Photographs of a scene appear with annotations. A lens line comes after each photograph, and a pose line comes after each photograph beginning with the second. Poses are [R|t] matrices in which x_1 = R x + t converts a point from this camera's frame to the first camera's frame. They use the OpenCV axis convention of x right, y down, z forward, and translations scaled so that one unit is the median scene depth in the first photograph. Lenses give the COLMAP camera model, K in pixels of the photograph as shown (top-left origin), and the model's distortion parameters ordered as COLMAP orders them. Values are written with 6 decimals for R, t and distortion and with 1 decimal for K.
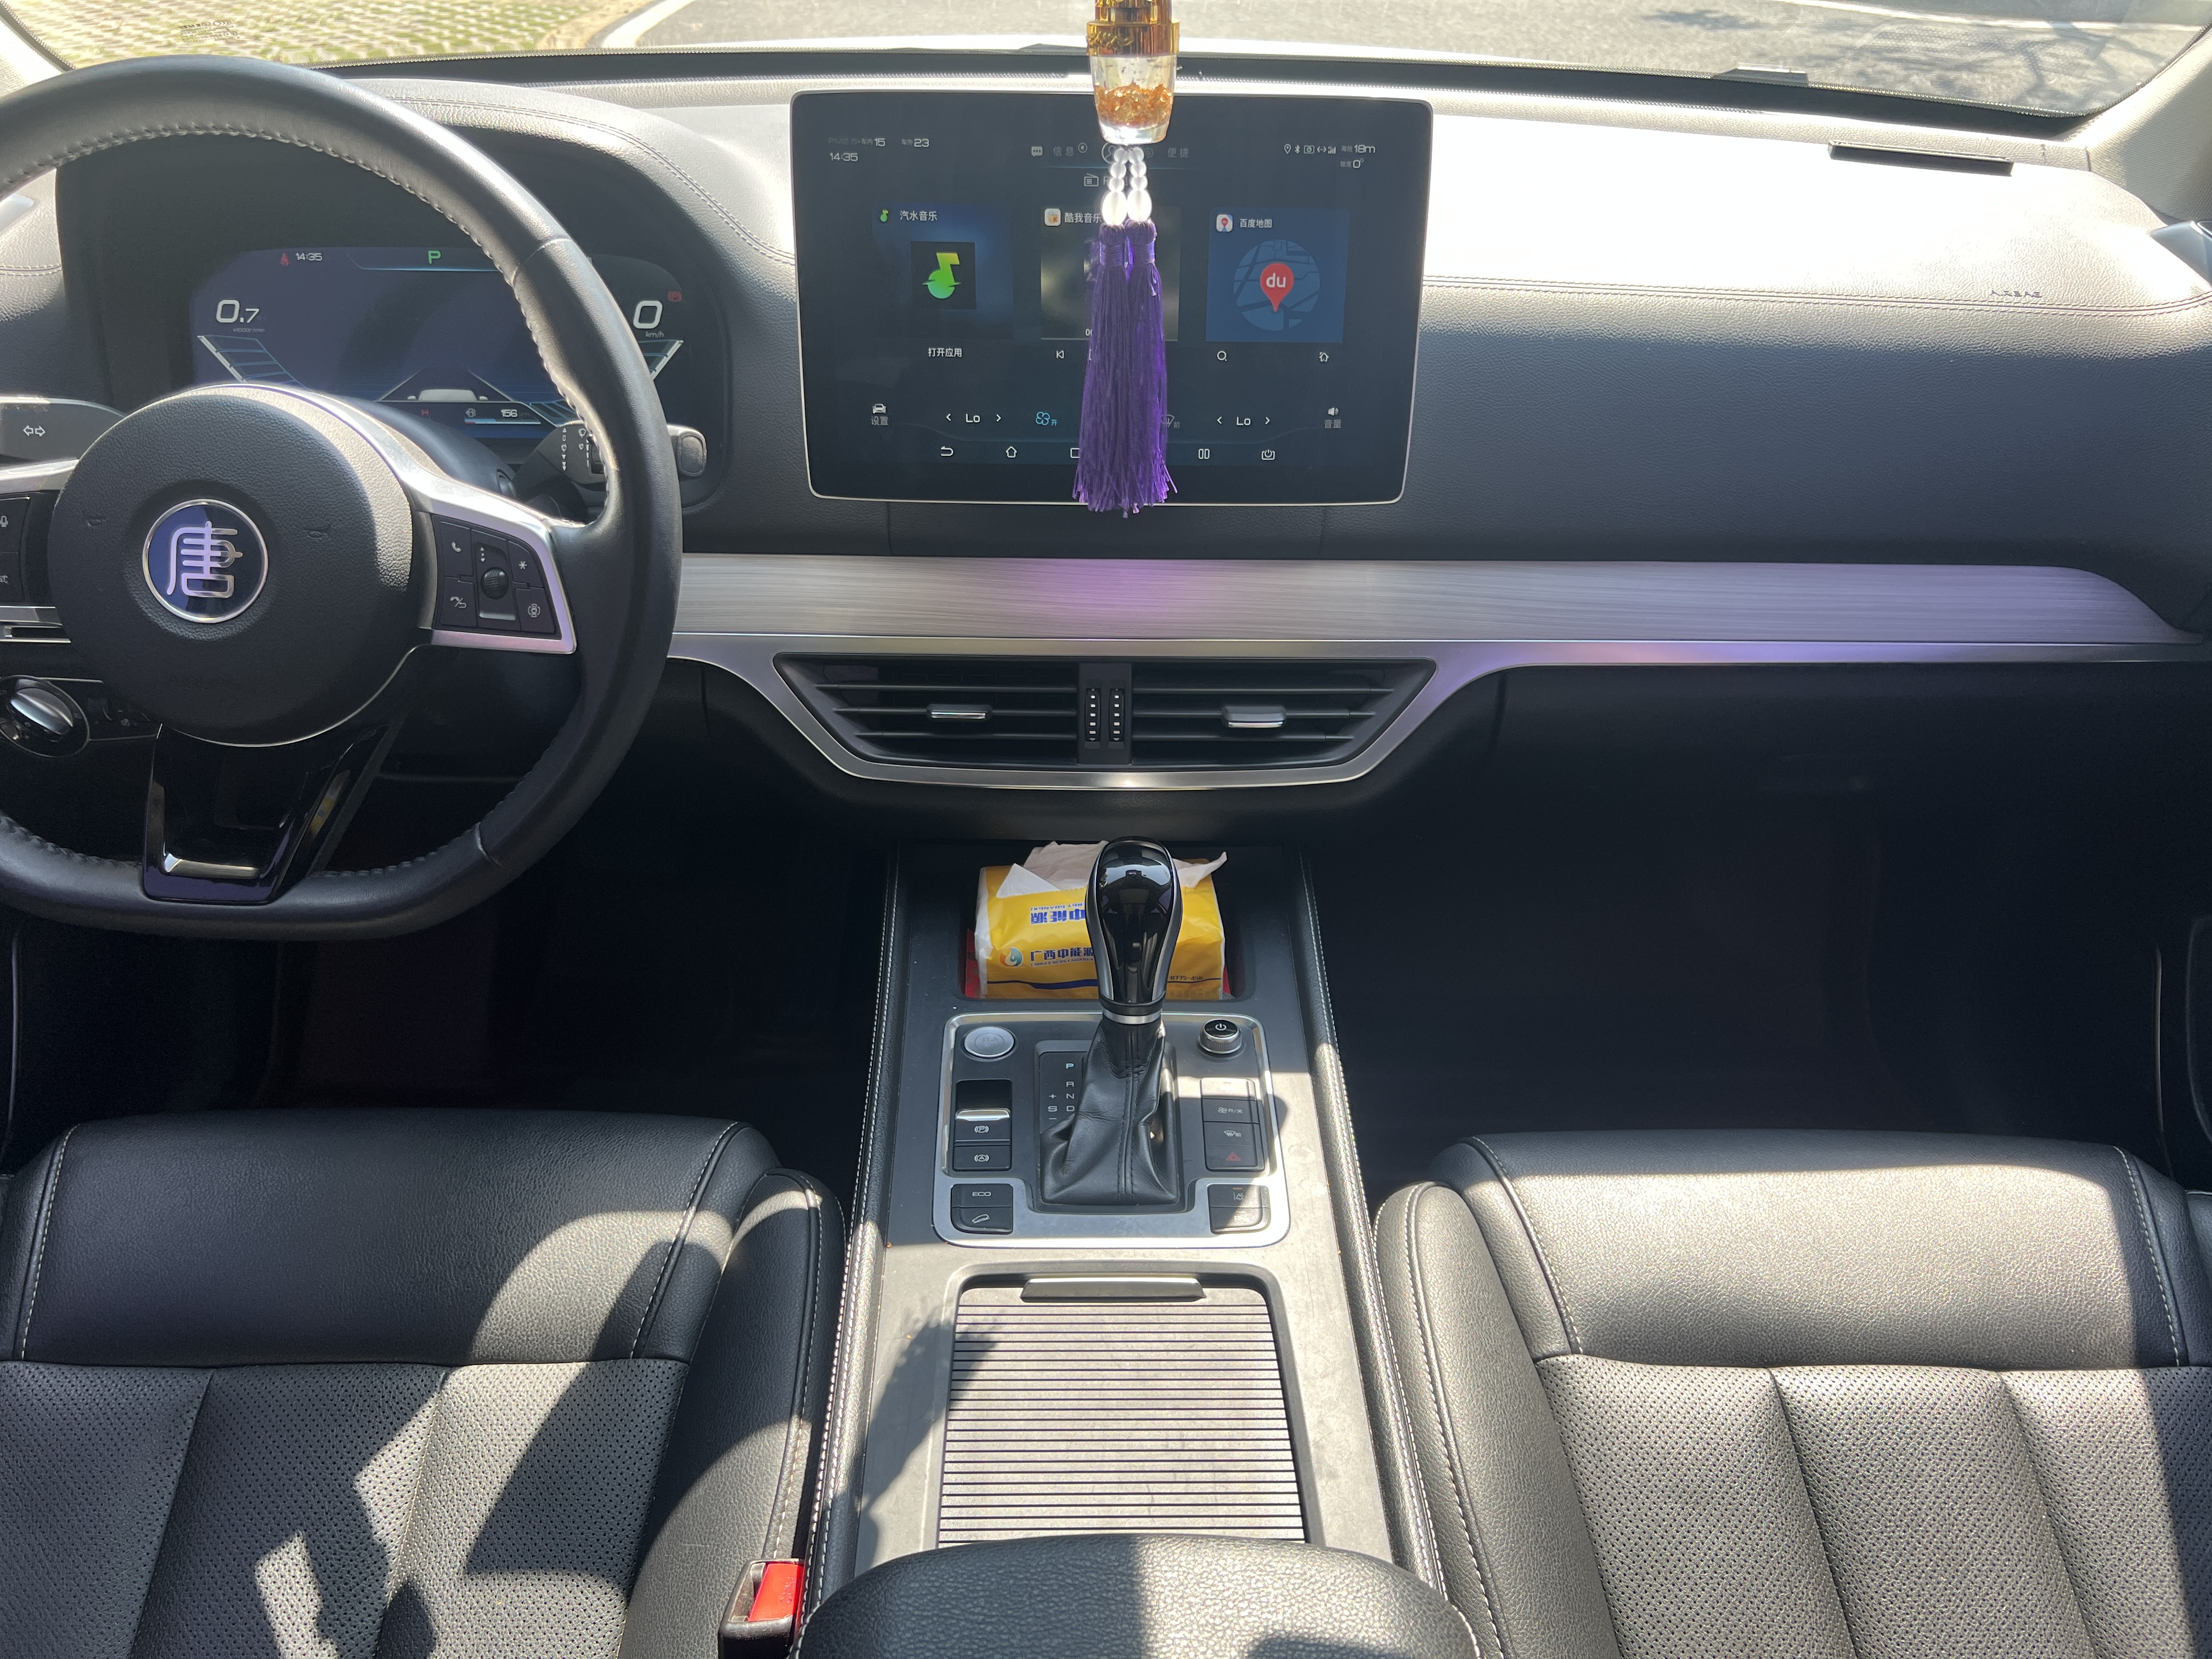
lens RADIAL K [[1679.0, 0, 1097.5], [0, 1679.0, 815.1], [0, 0, 1]] dist [0.042025, -0.054187]
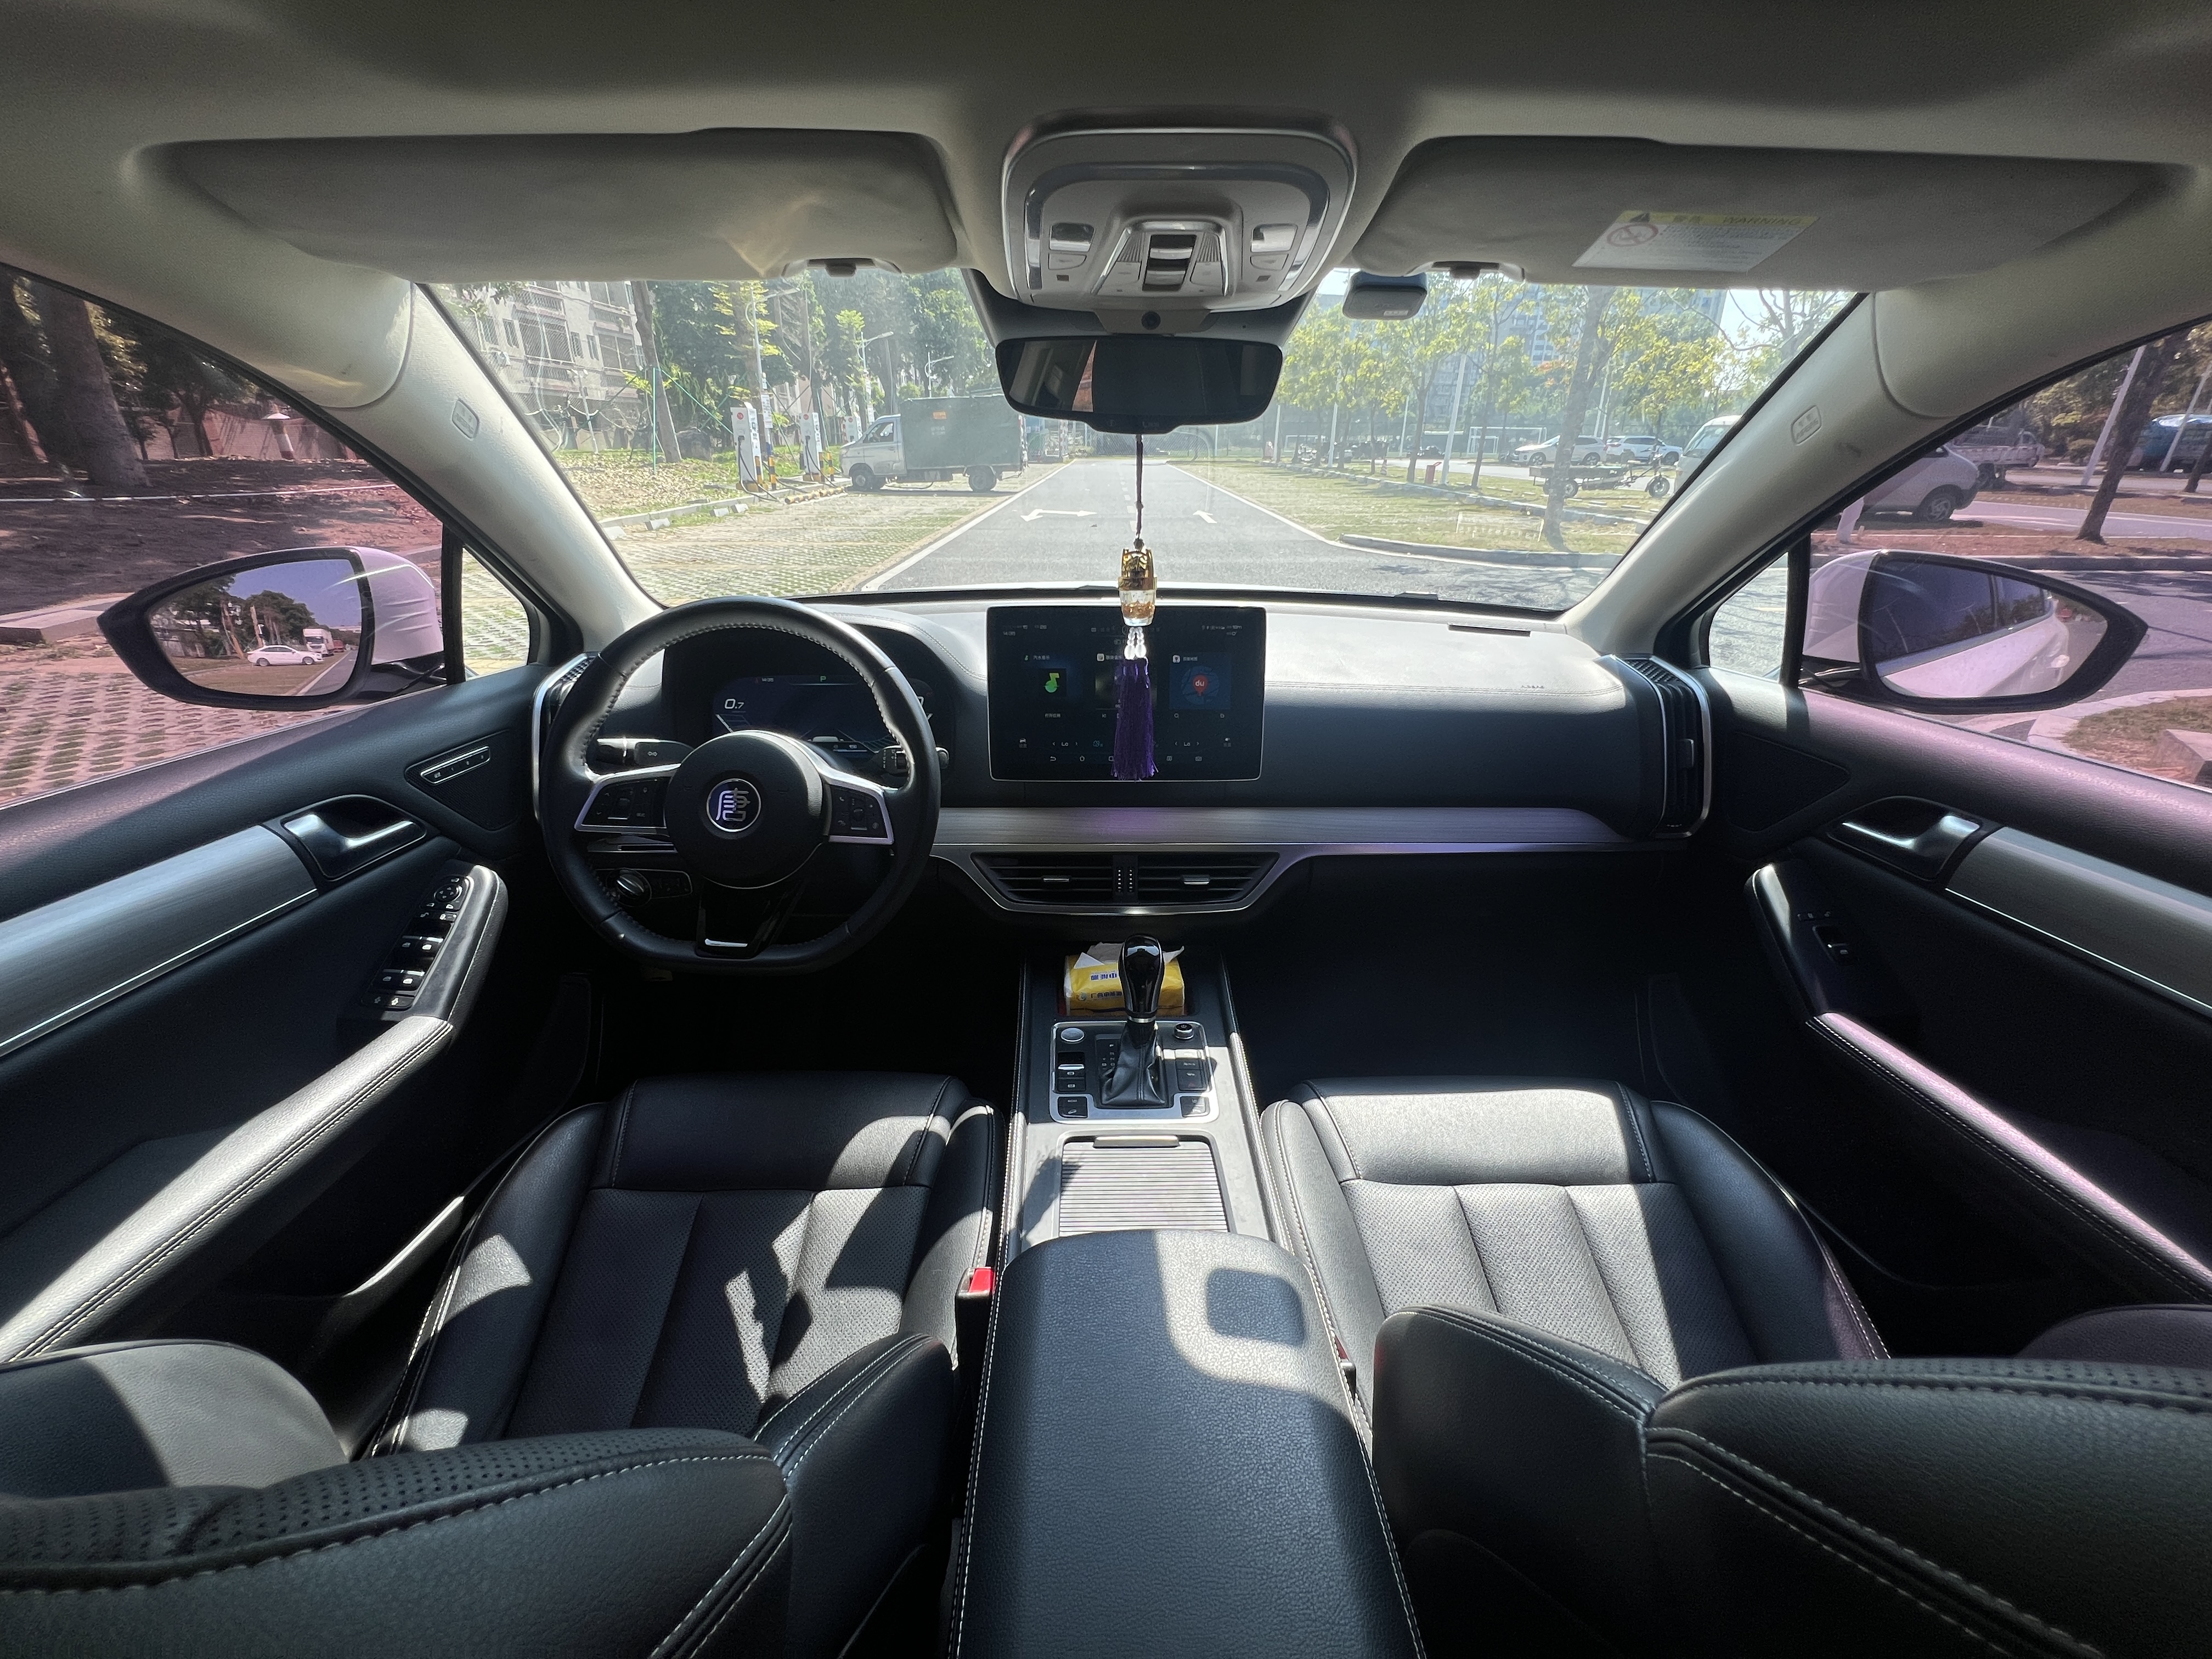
lens RADIAL K [[887.5, 0, 1100.6], [0, 887.5, 826.3], [0, 0, 1]] dist [-0.006874, 0.000677]
pose [[0.999911, -0.011116, -0.007383, -0.019591], [0.009783, 0.986904, -0.161009, 0.059065], [0.009076, 0.160923, 0.986925, -0.134078]]
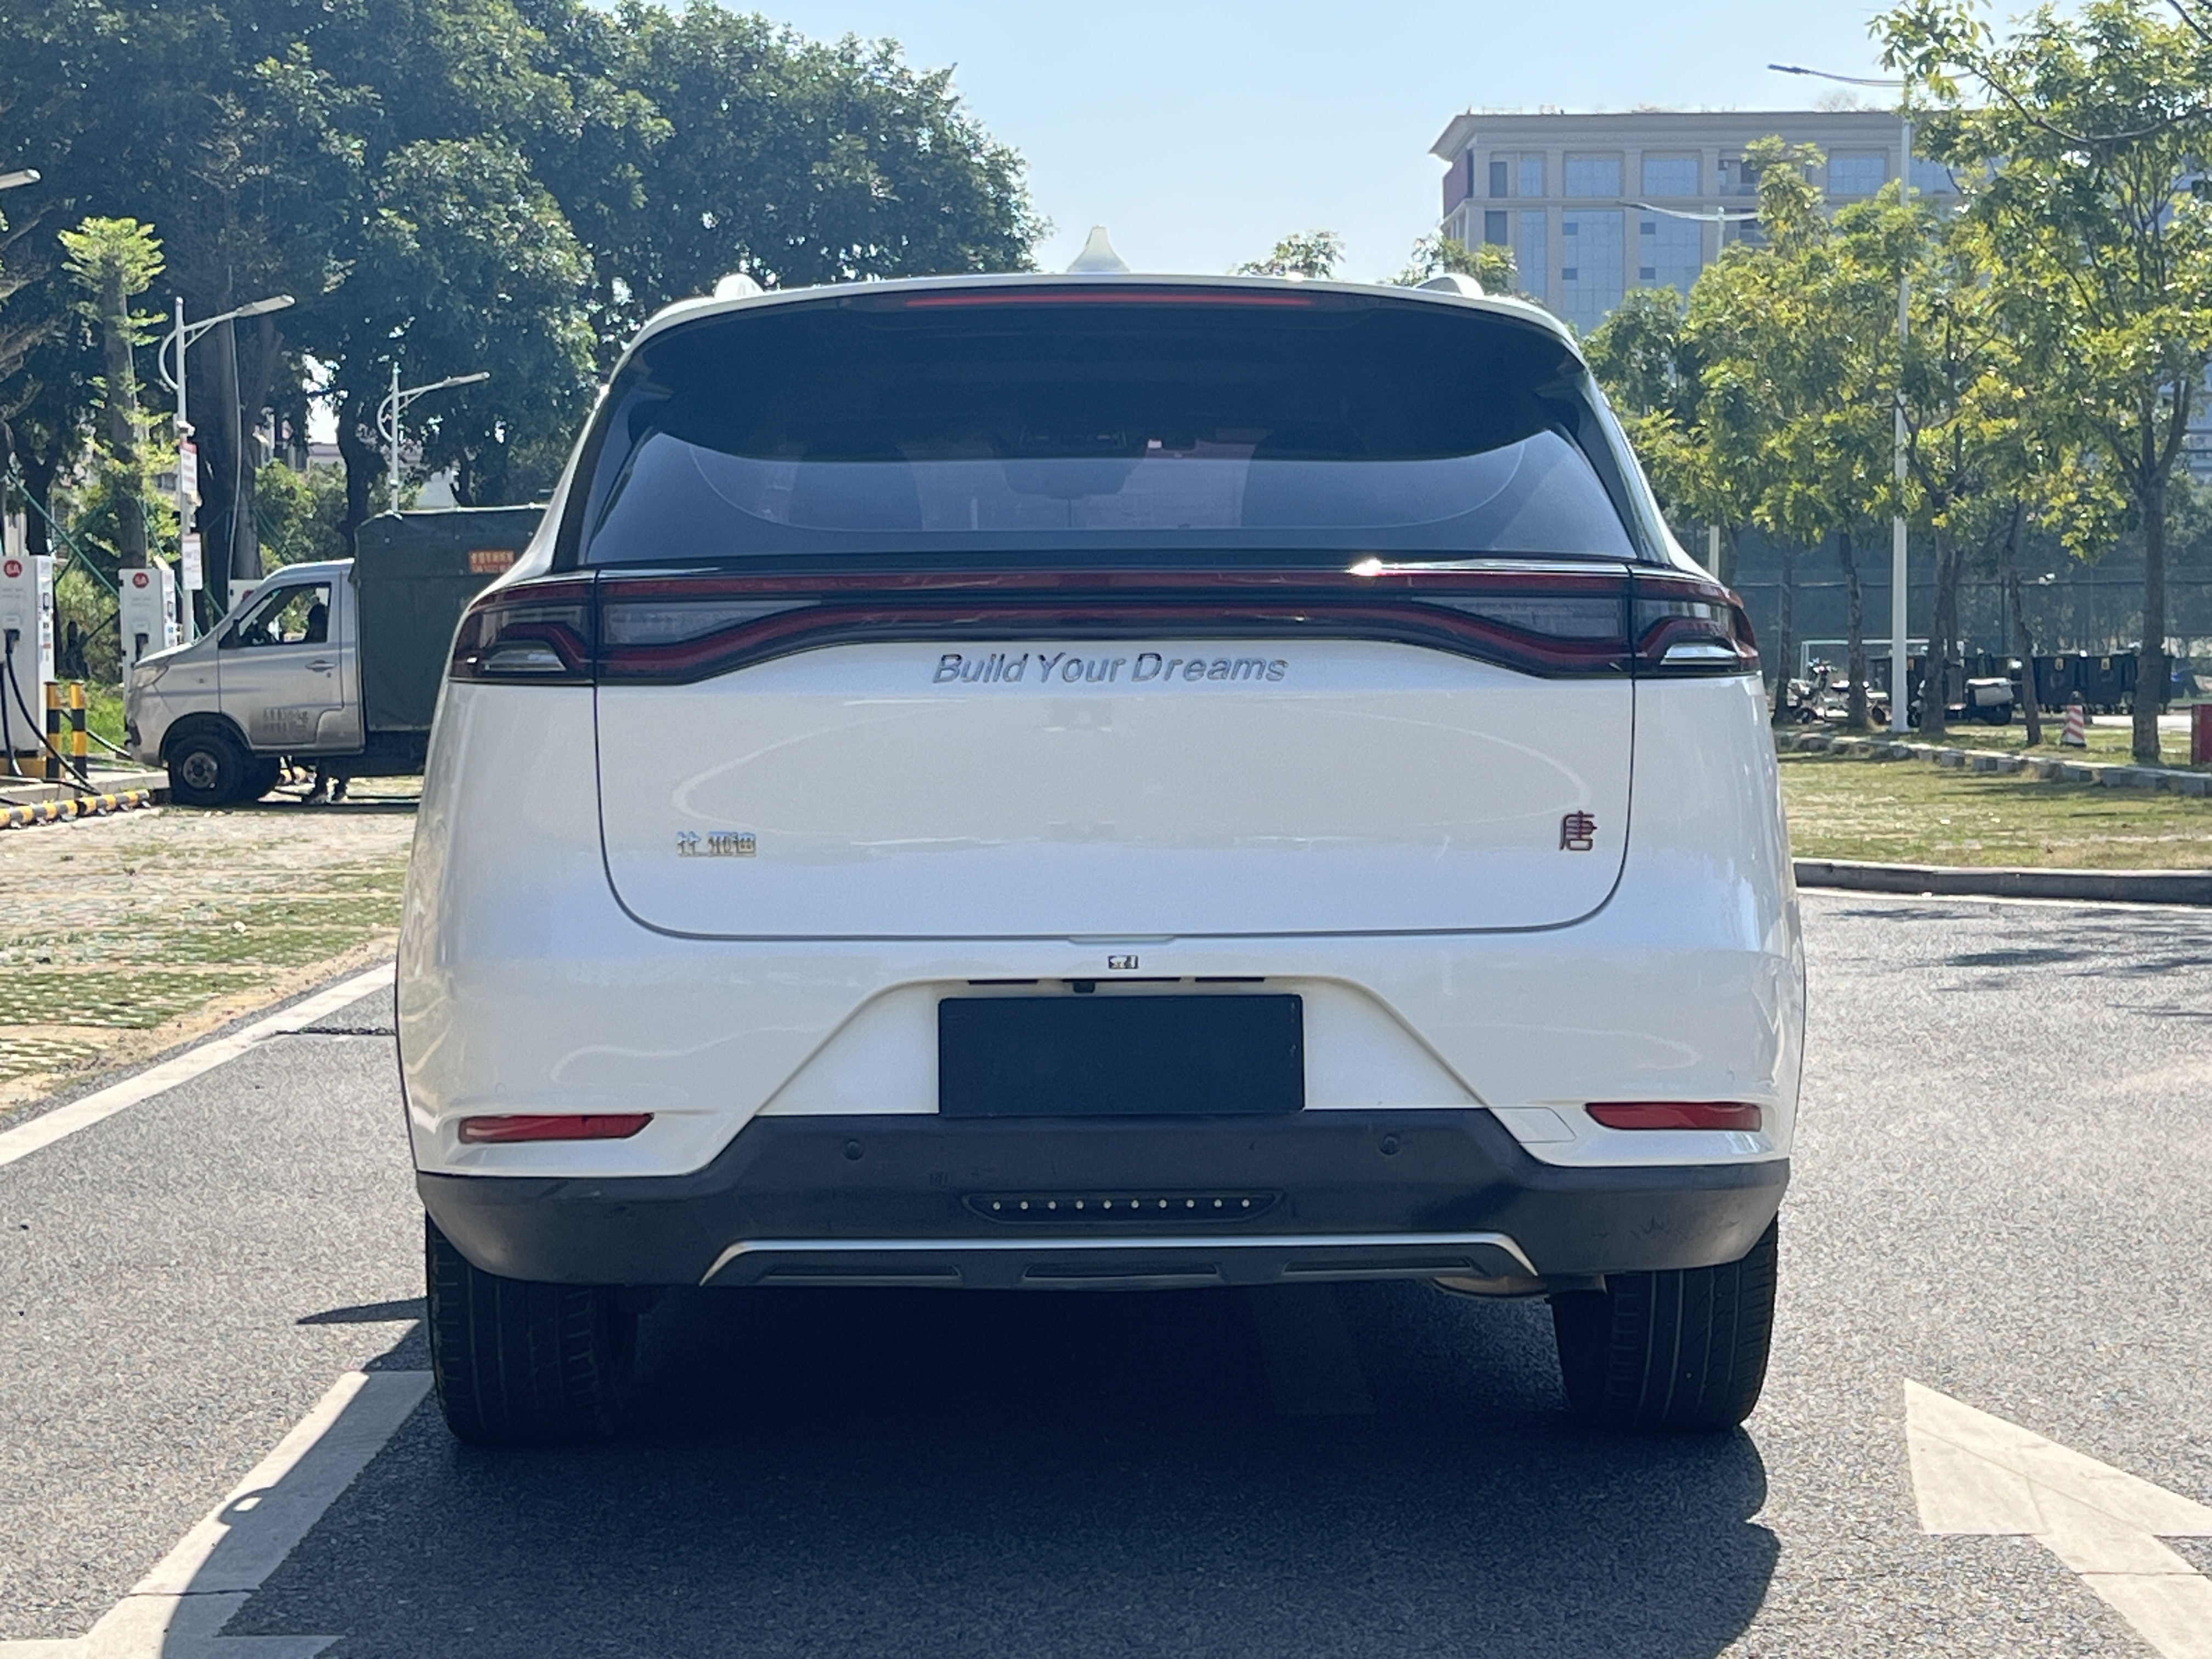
lens RADIAL K [[4278.8, 0, 1142.6], [0, 4278.8, 831.2], [0, 0, 1]] dist [0.134021, 0.000000]
pose [[0.999488, -0.022548, 0.022685, -0.047715], [0.030978, 0.858955, -0.511113, 4.265331], [-0.007960, 0.511554, 0.859214, -6.049746]]
